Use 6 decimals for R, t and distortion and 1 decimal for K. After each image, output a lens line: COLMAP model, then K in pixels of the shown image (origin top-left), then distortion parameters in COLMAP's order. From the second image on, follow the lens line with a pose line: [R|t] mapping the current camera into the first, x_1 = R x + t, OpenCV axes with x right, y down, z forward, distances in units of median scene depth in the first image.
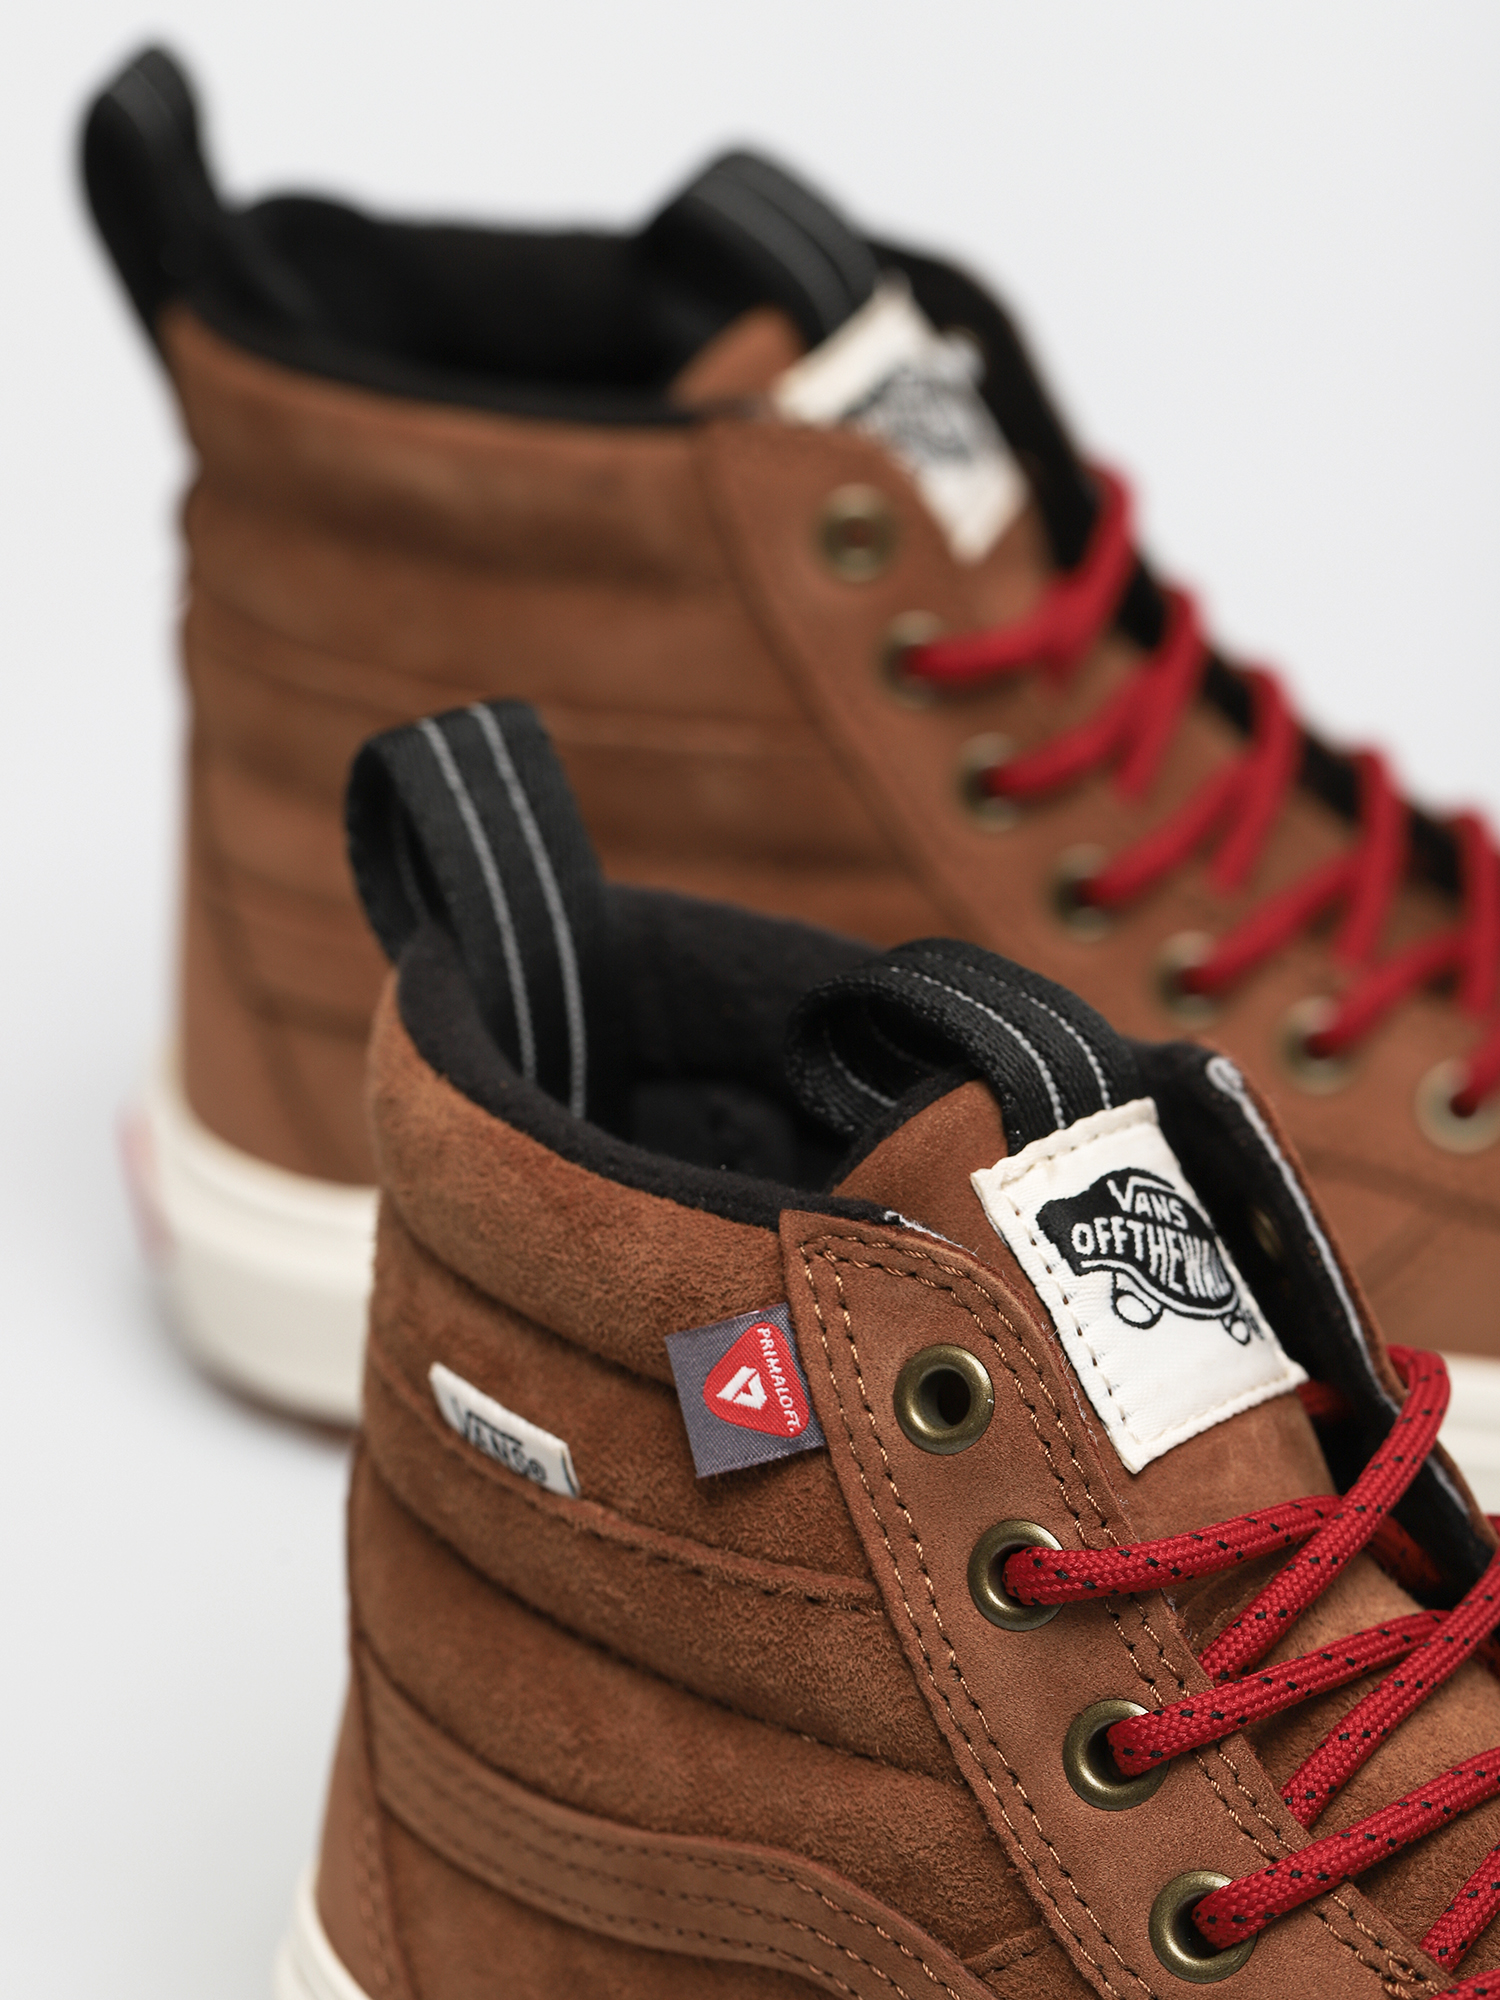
lens RADIAL K [[6199.0, 0, 746.4], [0, 6199.0, 1005.5], [0, 0, 1]] dist [-0.124396, 0.000000]
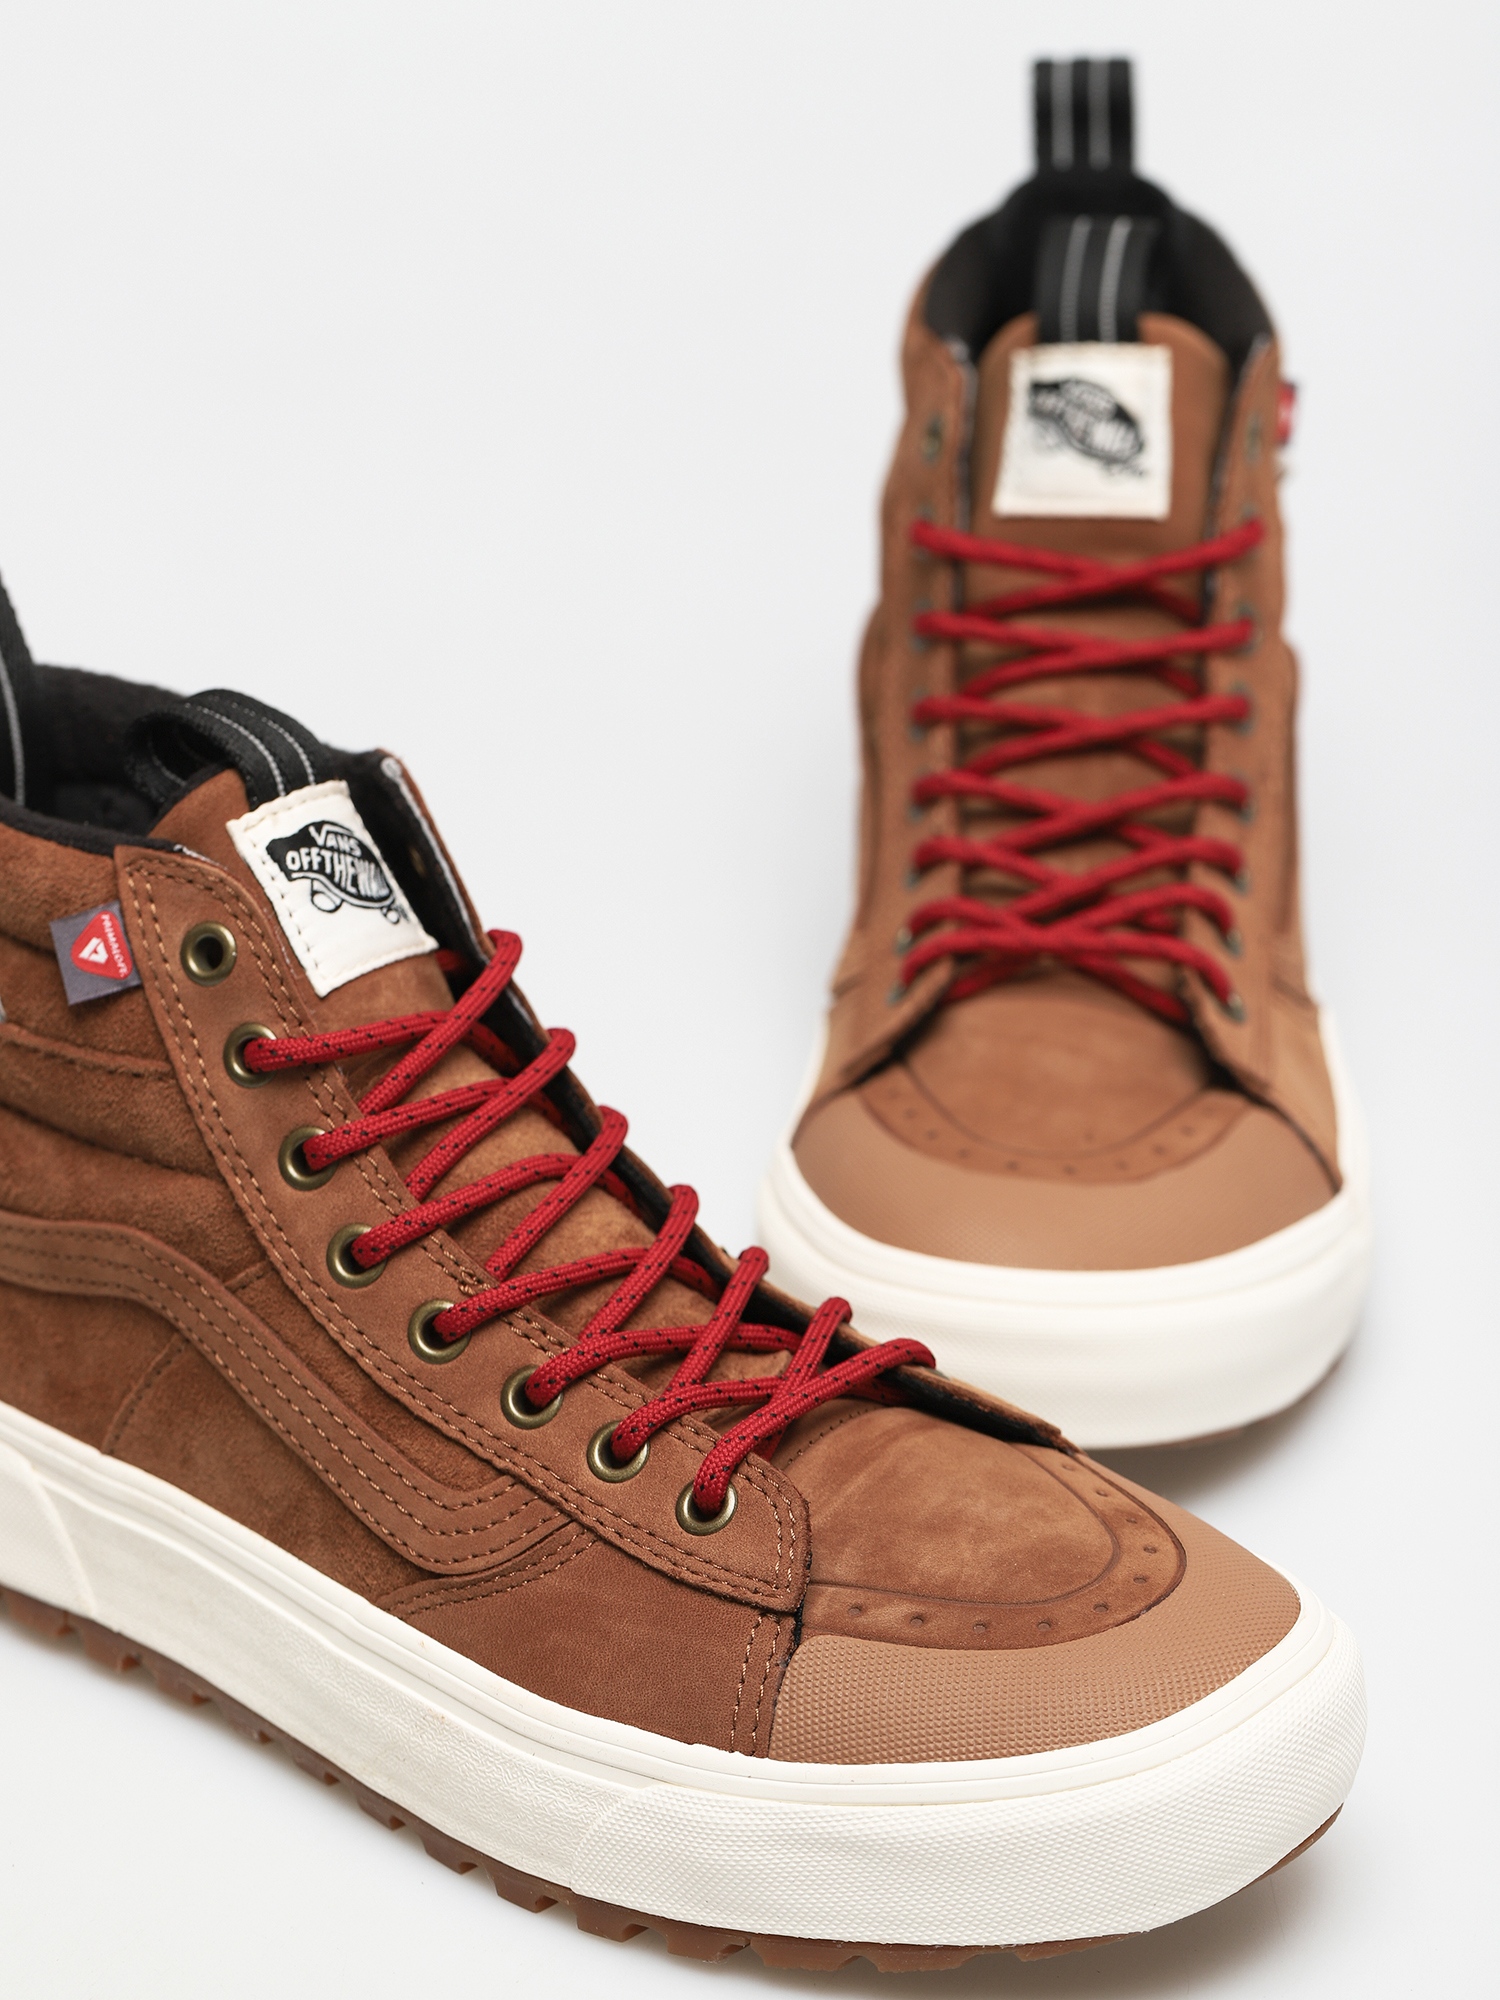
lens RADIAL K [[6199.0, 0, 752.3], [0, 6199.0, 994.9], [0, 0, 1]] dist [-0.124396, 0.000000]
pose [[0.999798, -0.012661, 0.015635, 0.152935], [0.012471, 0.999848, 0.012214, 0.055294], [-0.015787, -0.012017, 0.999803, -0.697225]]
